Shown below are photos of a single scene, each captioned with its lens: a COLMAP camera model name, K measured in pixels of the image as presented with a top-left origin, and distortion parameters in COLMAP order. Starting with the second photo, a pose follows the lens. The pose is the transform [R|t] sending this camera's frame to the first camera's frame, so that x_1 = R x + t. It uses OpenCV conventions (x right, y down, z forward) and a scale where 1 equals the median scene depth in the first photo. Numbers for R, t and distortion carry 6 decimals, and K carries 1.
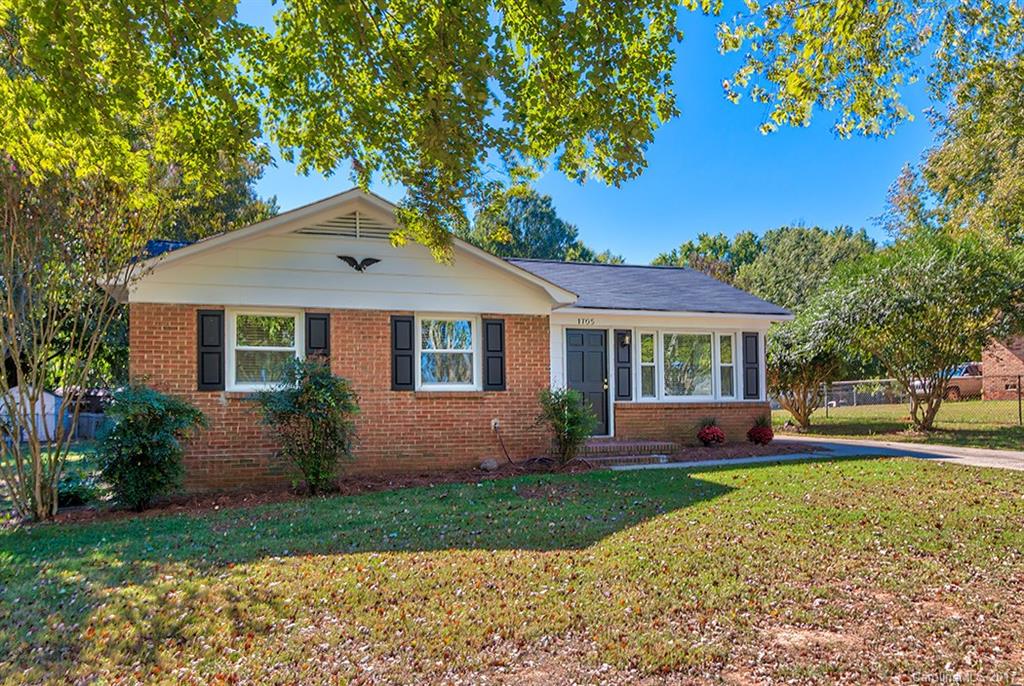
lens RADIAL K [[745.0, 0, 510.4], [0, 745.0, 377.9], [0, 0, 1]] dist [0.002216, 0.000550]
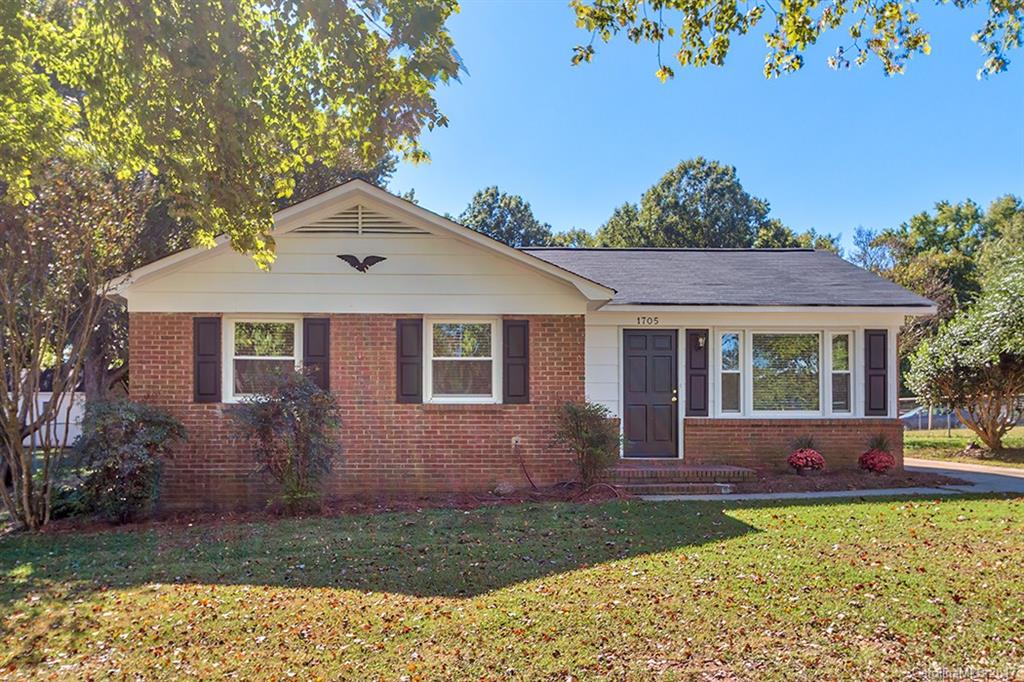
lens RADIAL K [[833.8, 0, 473.0], [0, 833.8, 401.9], [0, 0, 1]] dist [0.002751, 0.003534]
pose [[0.963639, 0.007029, -0.267114, 0.198511], [-0.000721, 0.999719, 0.023706, -0.008154], [0.267206, -0.022651, 0.963373, 0.053213]]
